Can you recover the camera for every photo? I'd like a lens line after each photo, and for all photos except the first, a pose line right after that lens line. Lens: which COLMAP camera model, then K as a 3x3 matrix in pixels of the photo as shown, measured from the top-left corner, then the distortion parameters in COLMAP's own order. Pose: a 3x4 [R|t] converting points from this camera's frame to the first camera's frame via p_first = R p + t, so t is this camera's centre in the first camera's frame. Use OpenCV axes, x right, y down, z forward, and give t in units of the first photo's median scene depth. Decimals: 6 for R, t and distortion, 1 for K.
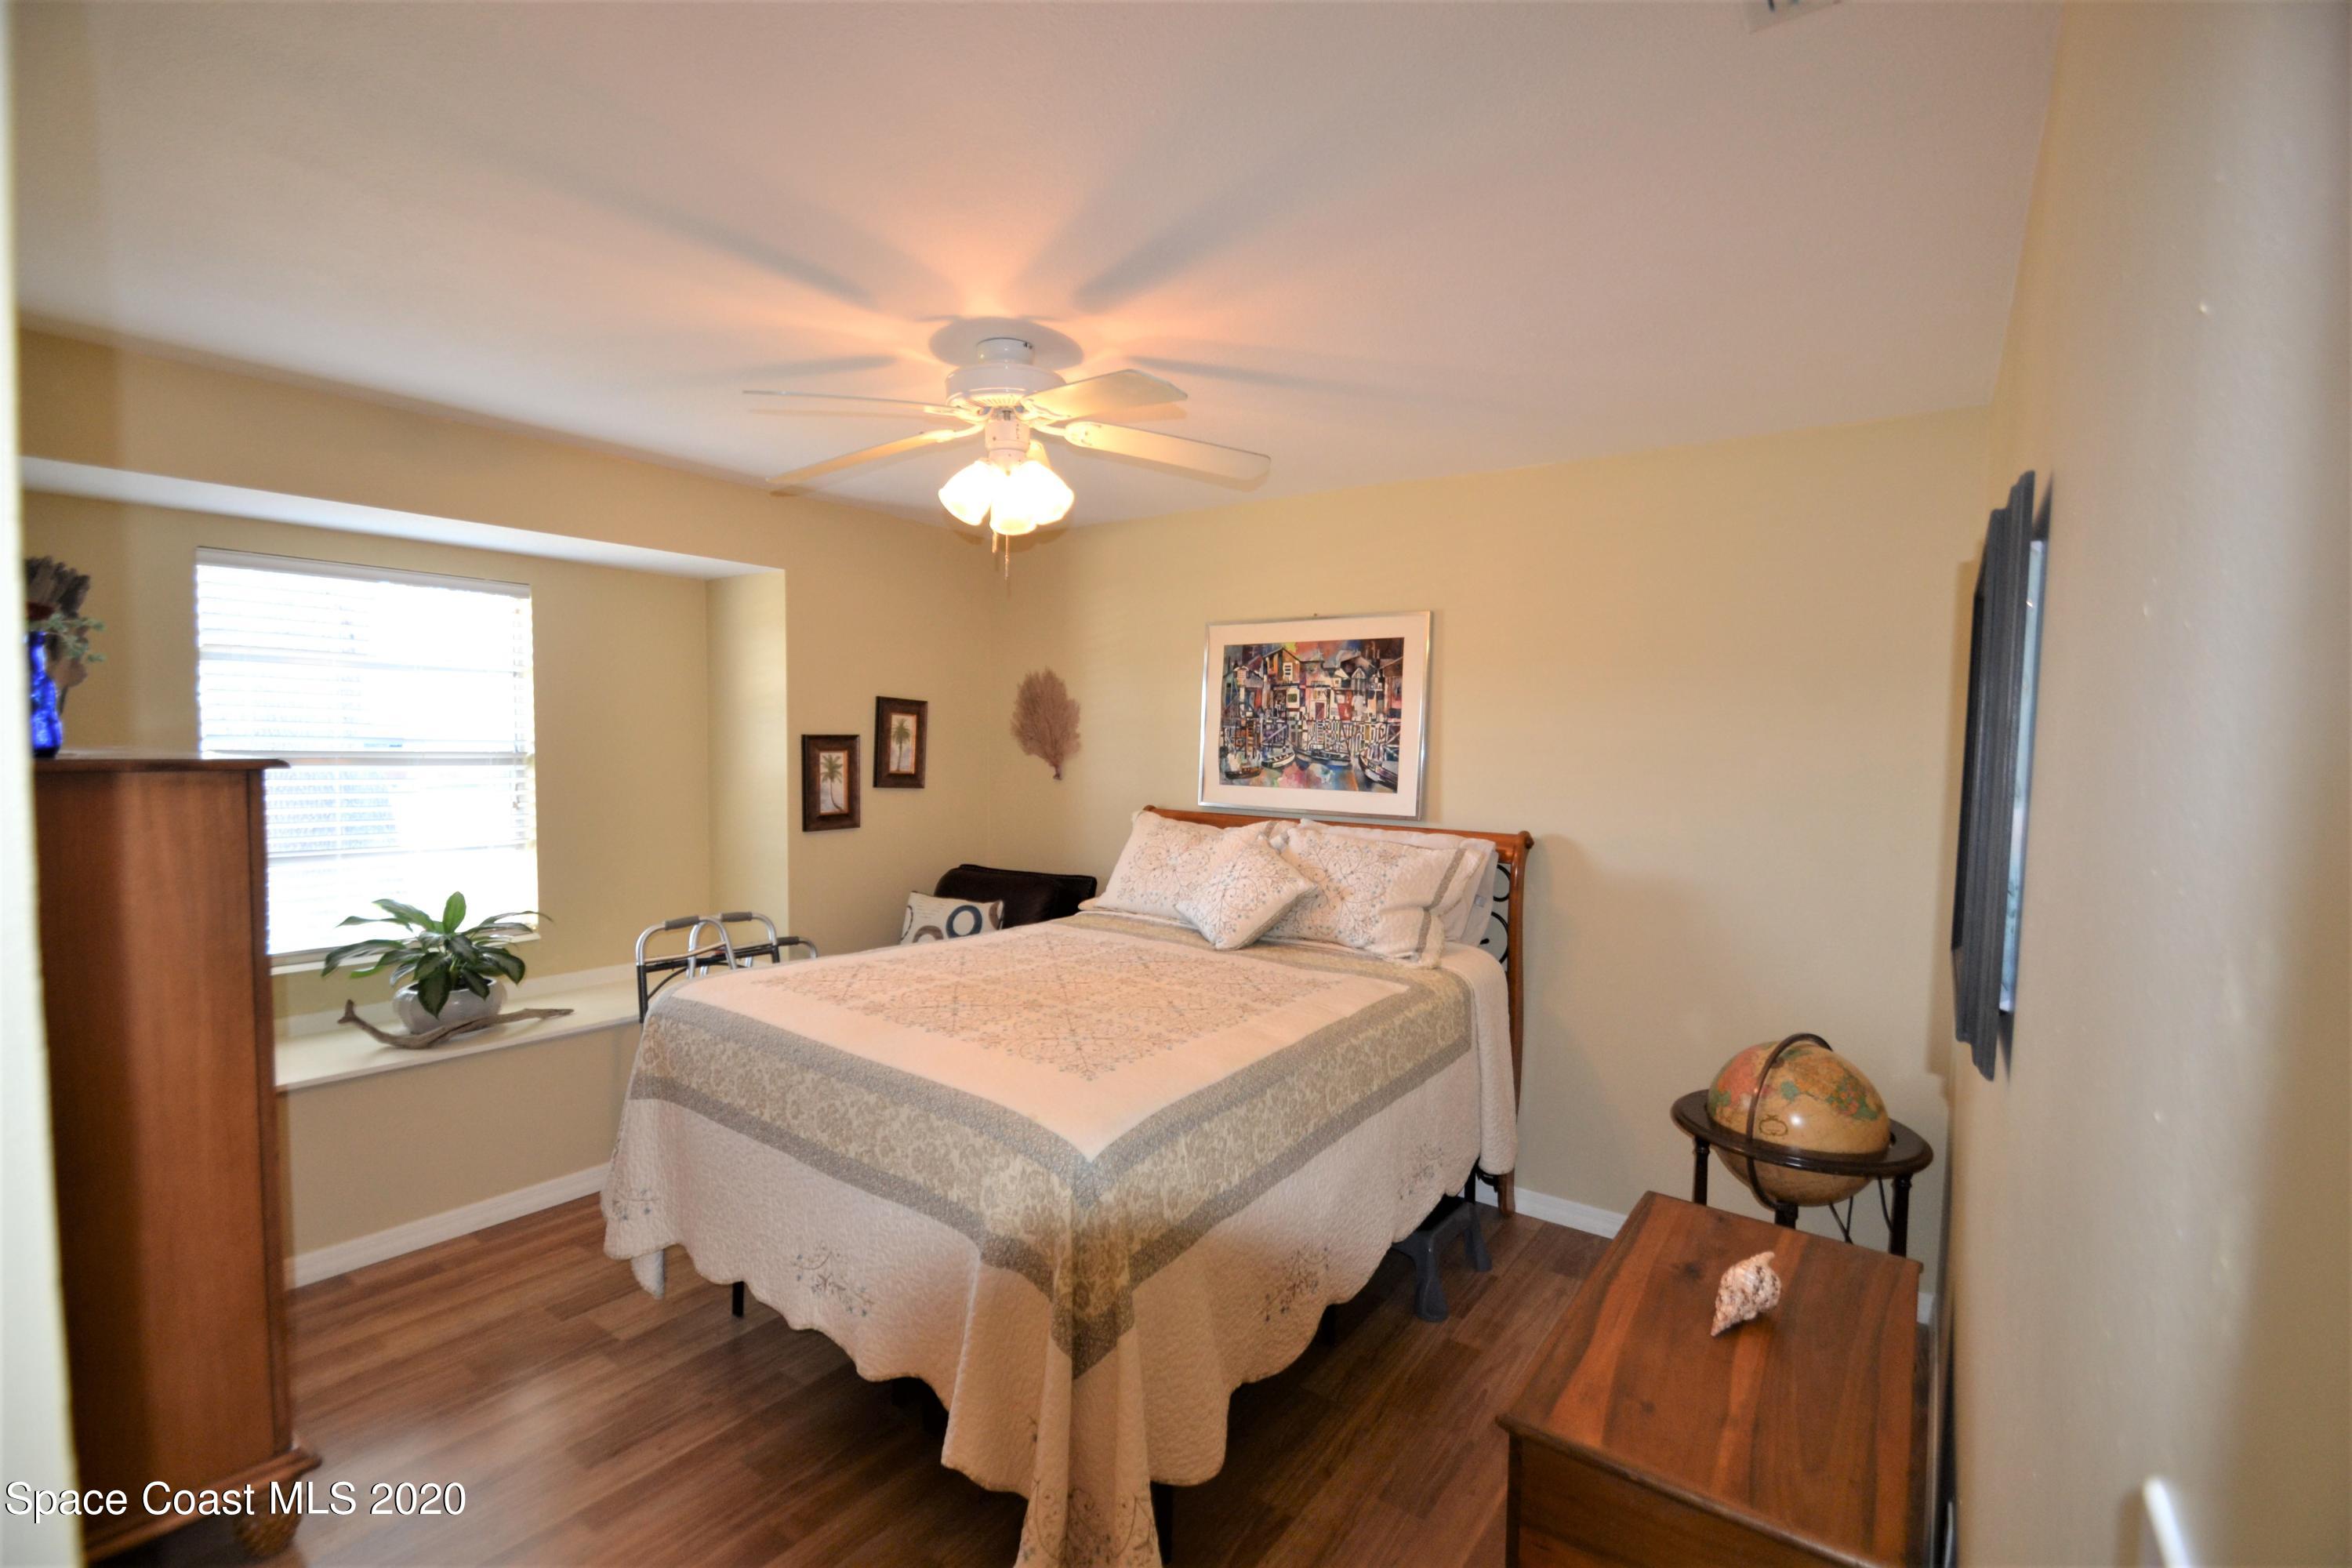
lens RADIAL K [[1046.0, 0, 1162.5], [0, 1046.0, 804.1], [0, 0, 1]] dist [0.011831, -0.015420]
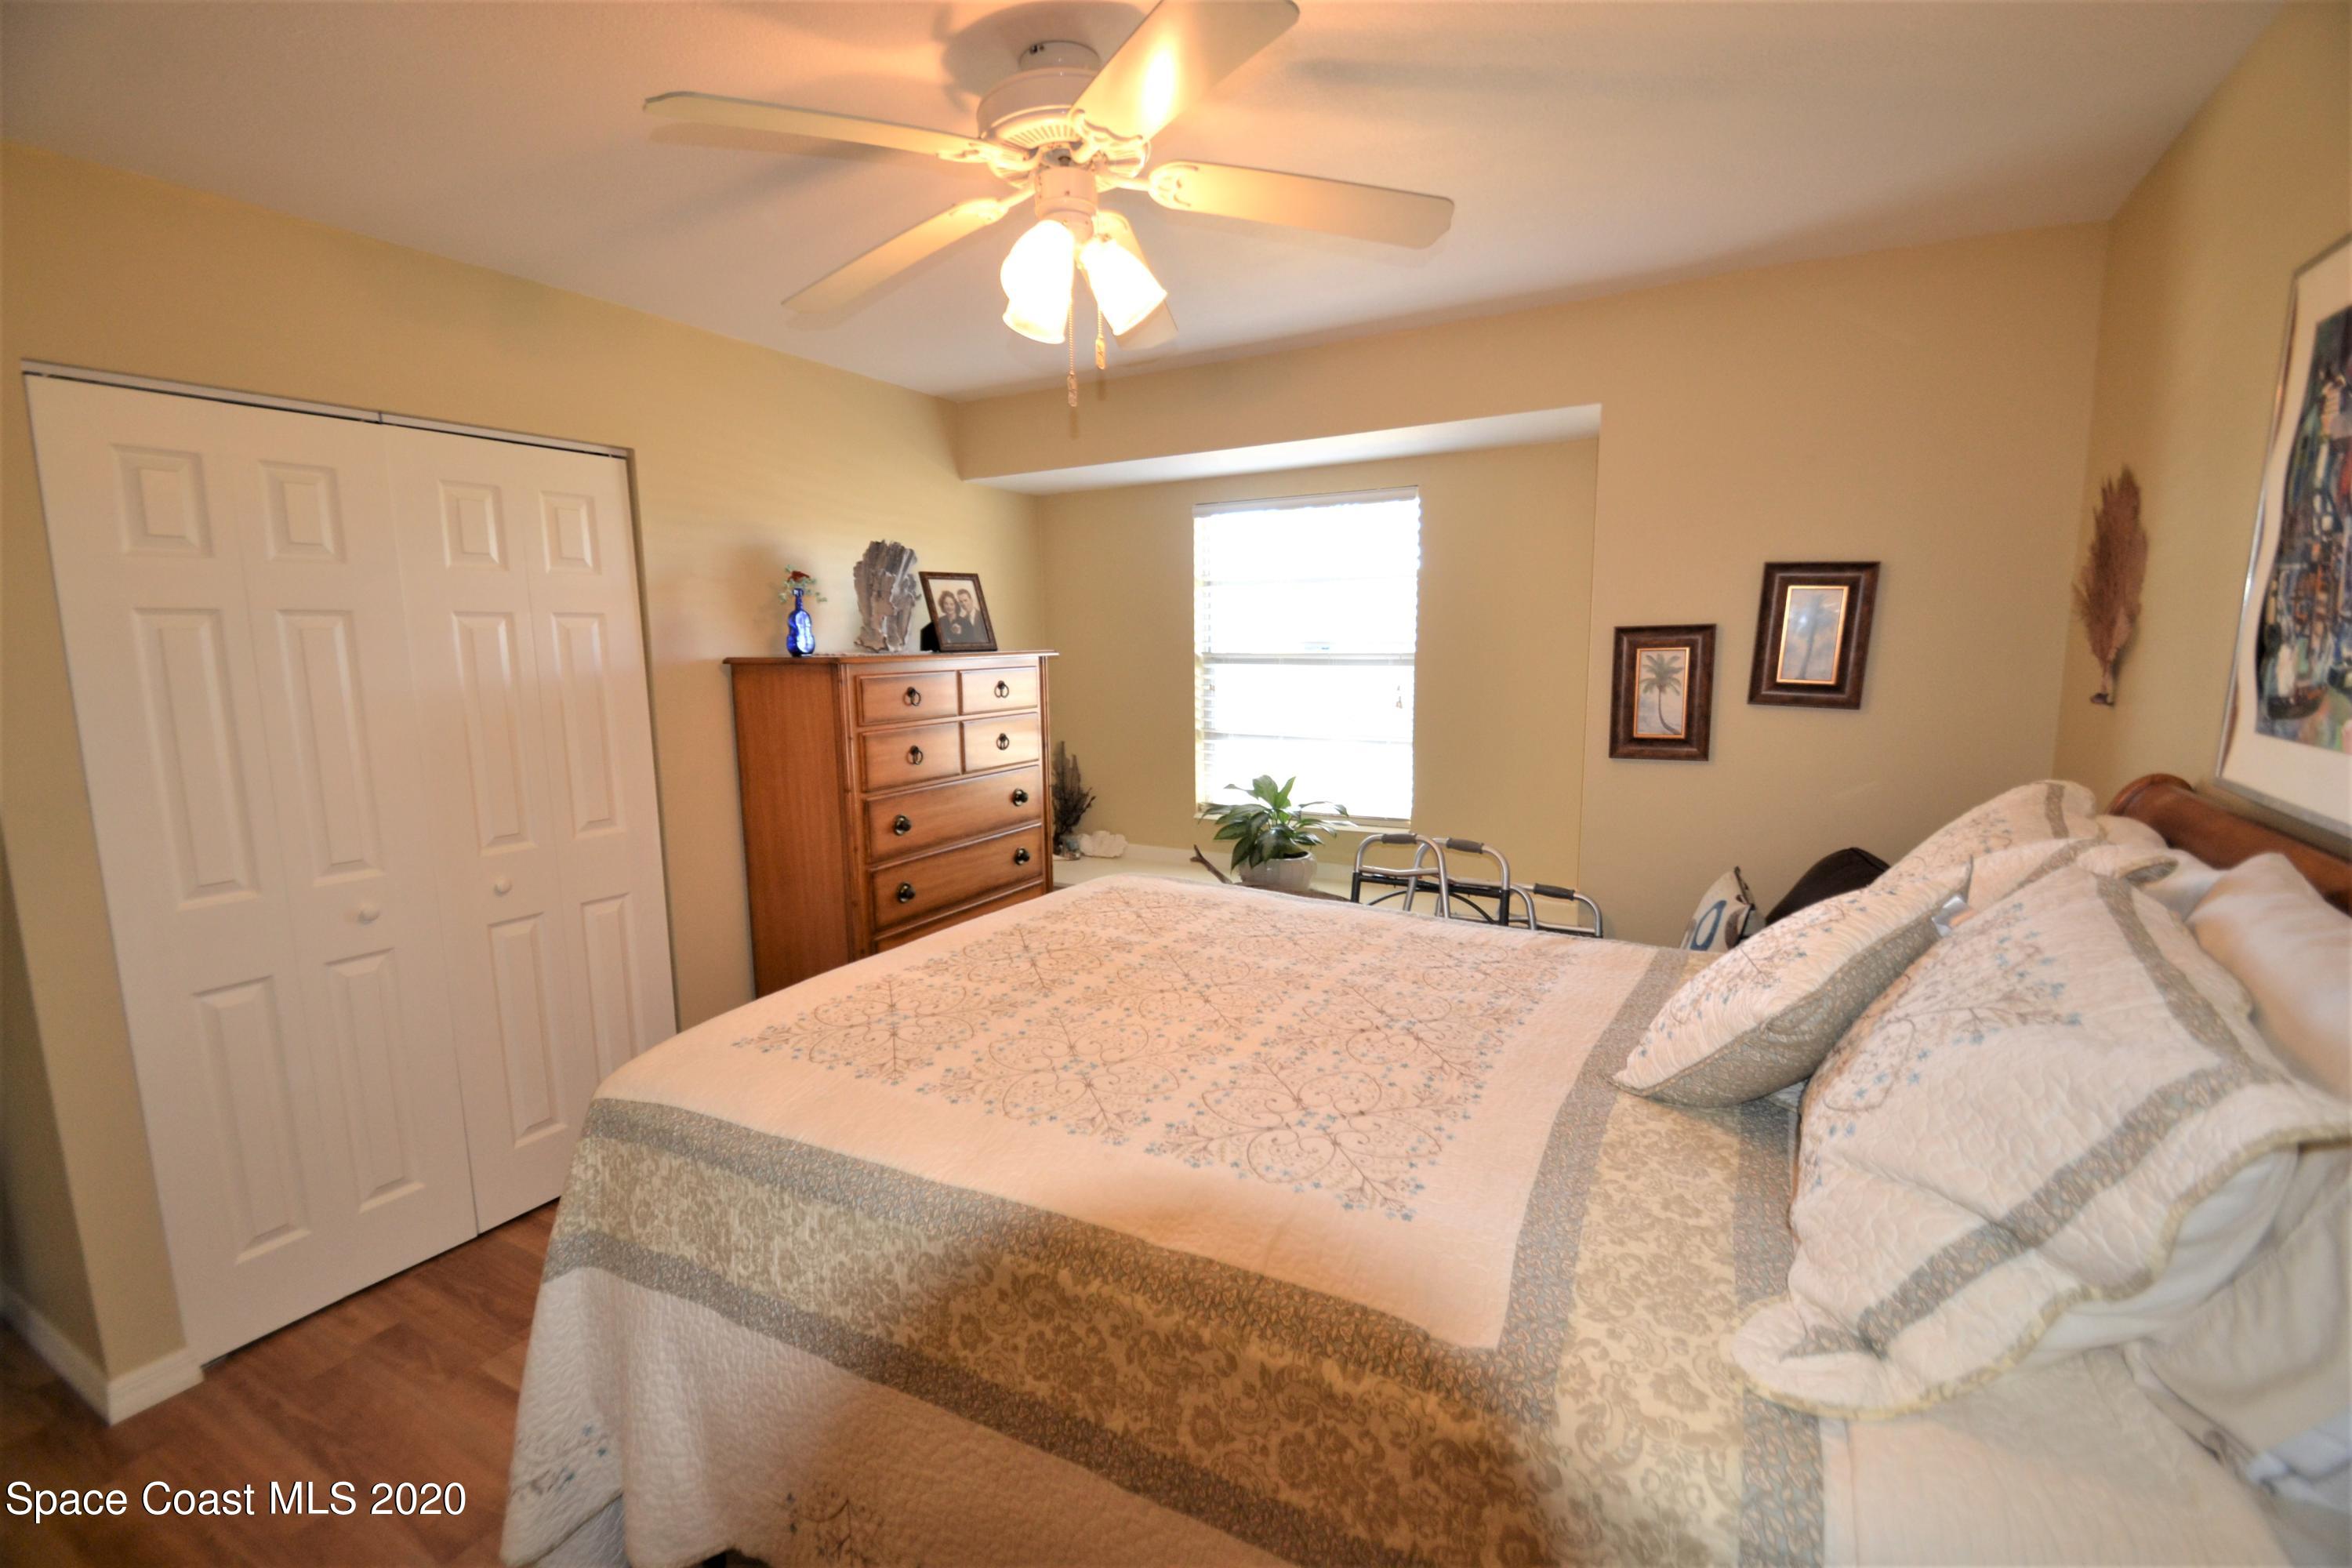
lens RADIAL K [[1046.0, 0, 1162.5], [0, 1046.0, 804.1], [0, 0, 1]] dist [0.011831, -0.015420]
pose [[0.103717, 0.135422, -0.985345, 0.376192], [-0.046909, 0.990251, 0.131158, -0.024579], [0.993500, 0.032618, 0.109058, 0.614990]]
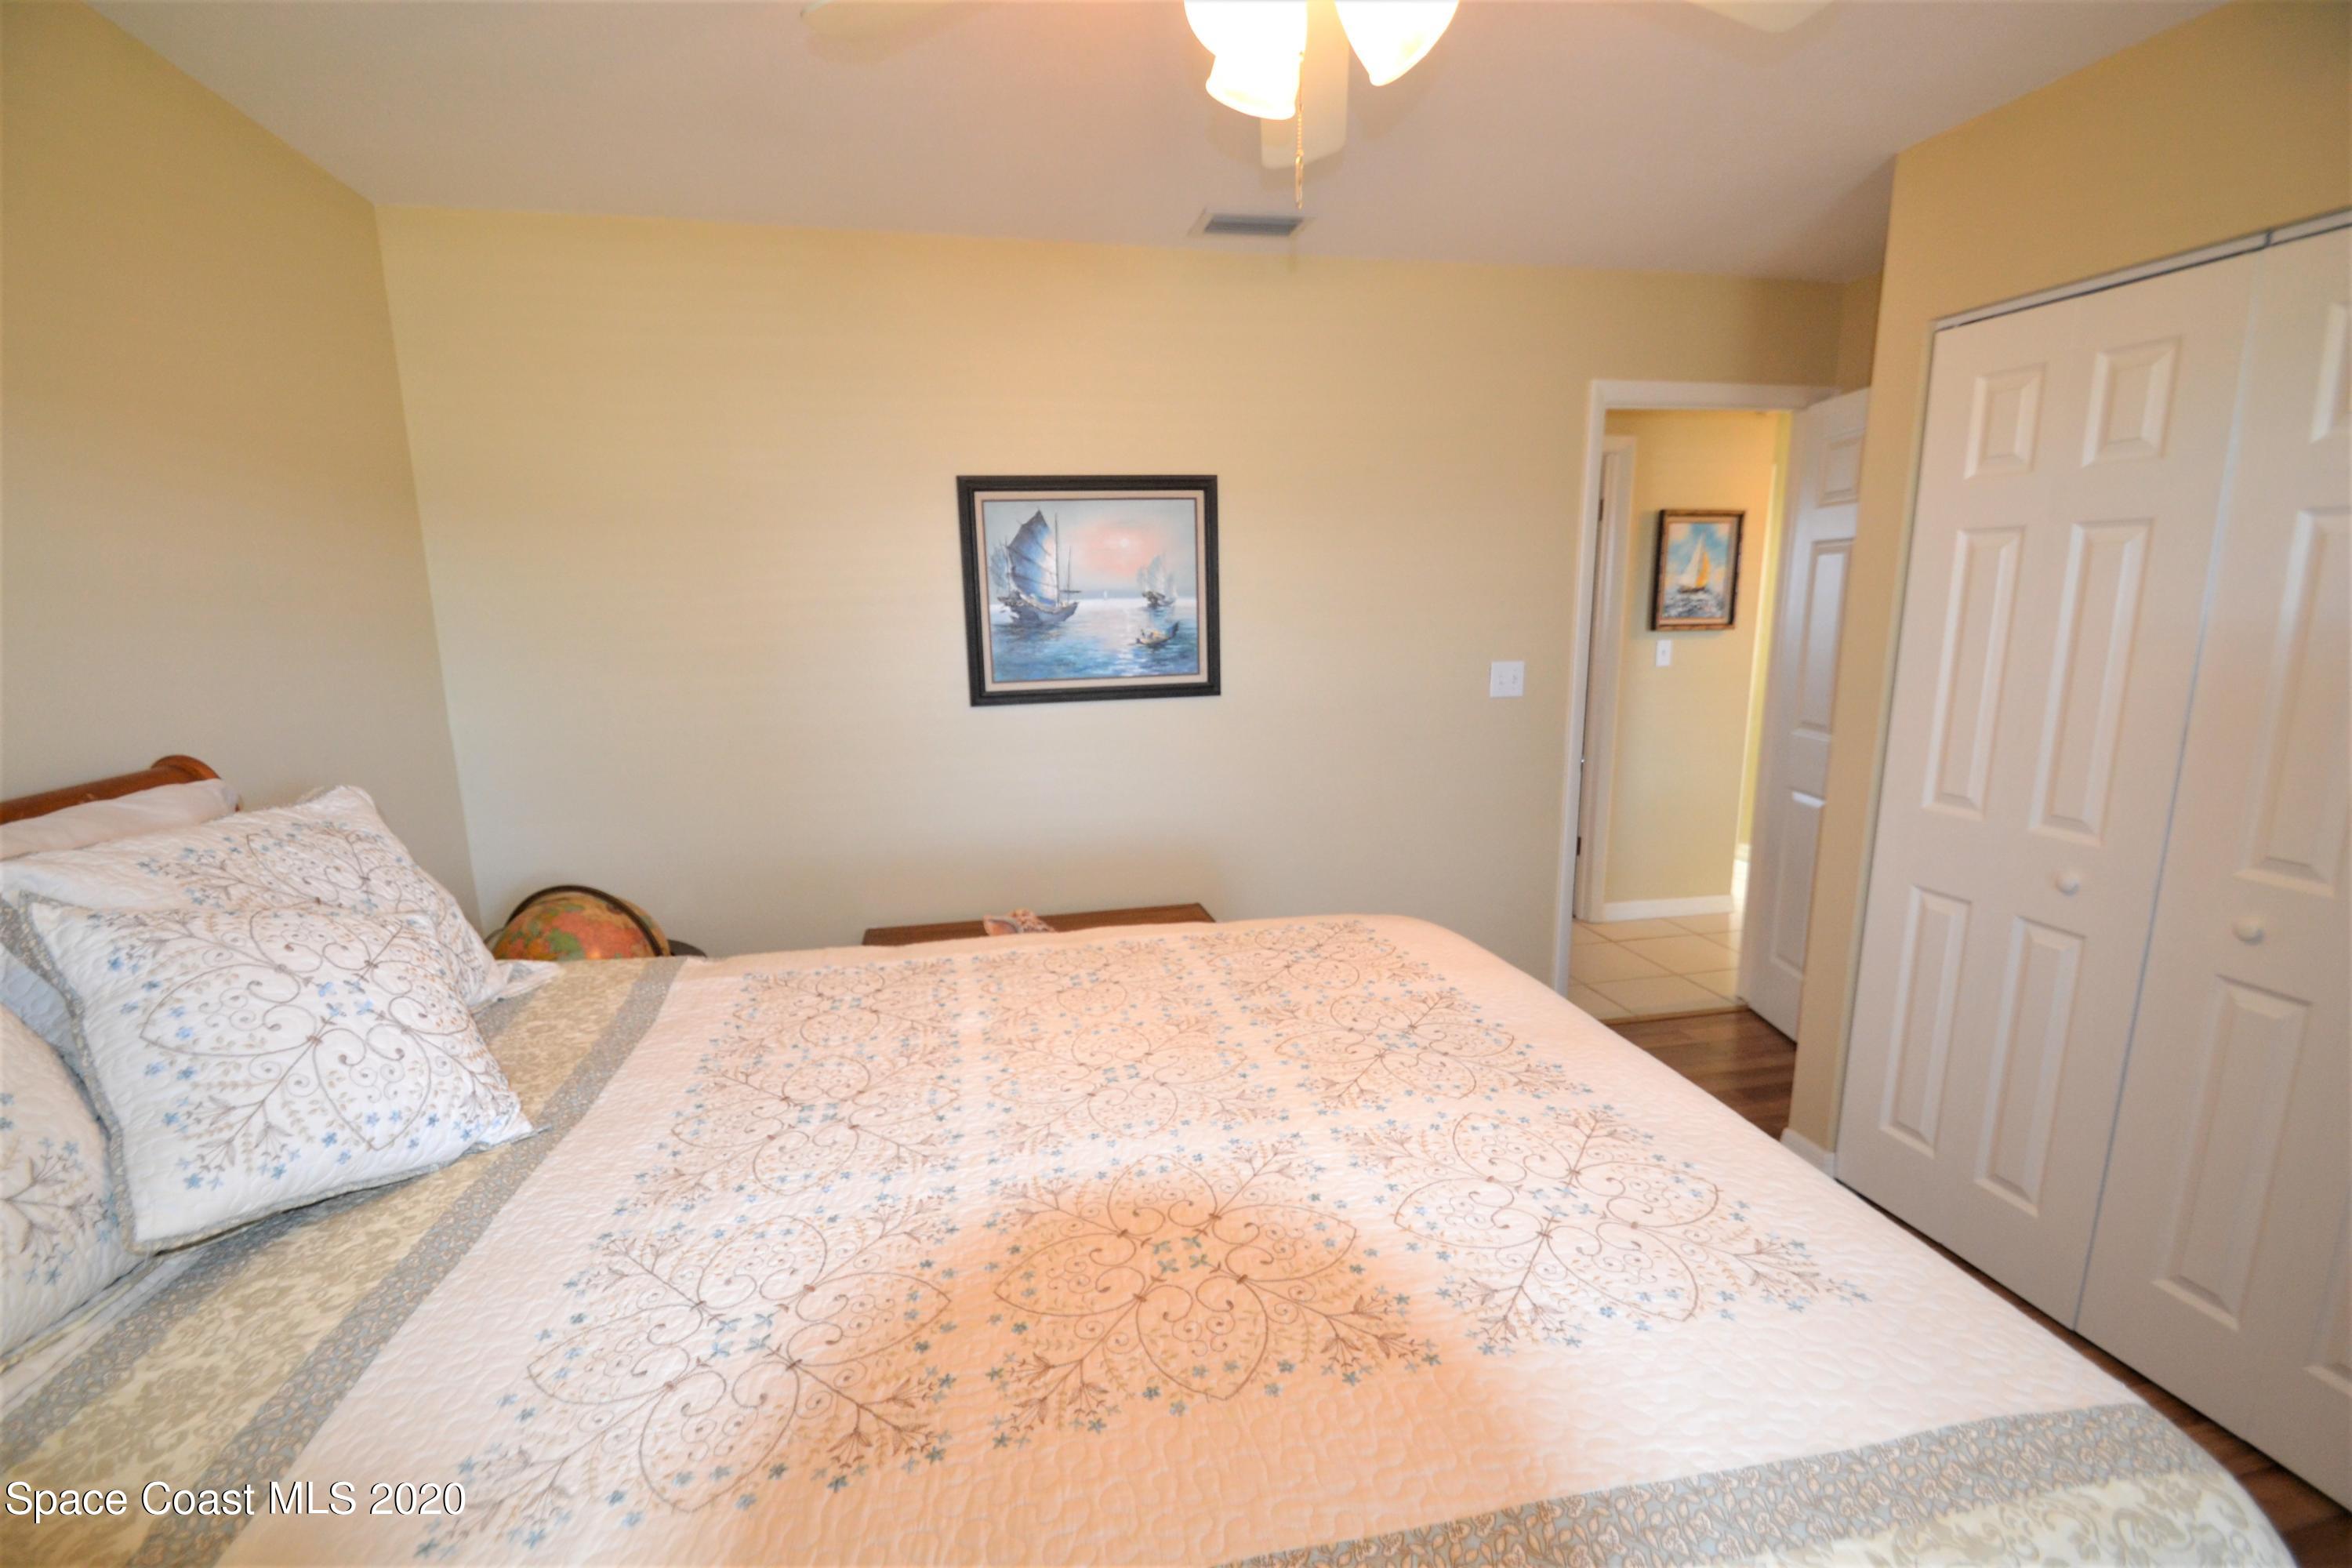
lens RADIAL K [[1046.0, 0, 1162.5], [0, 1046.0, 804.1], [0, 0, 1]] dist [0.011831, -0.015420]
pose [[-0.729107, -0.137951, 0.670352, -0.286094], [0.043962, 0.968012, 0.247022, -0.046351], [-0.682986, 0.209576, -0.699720, 0.886639]]
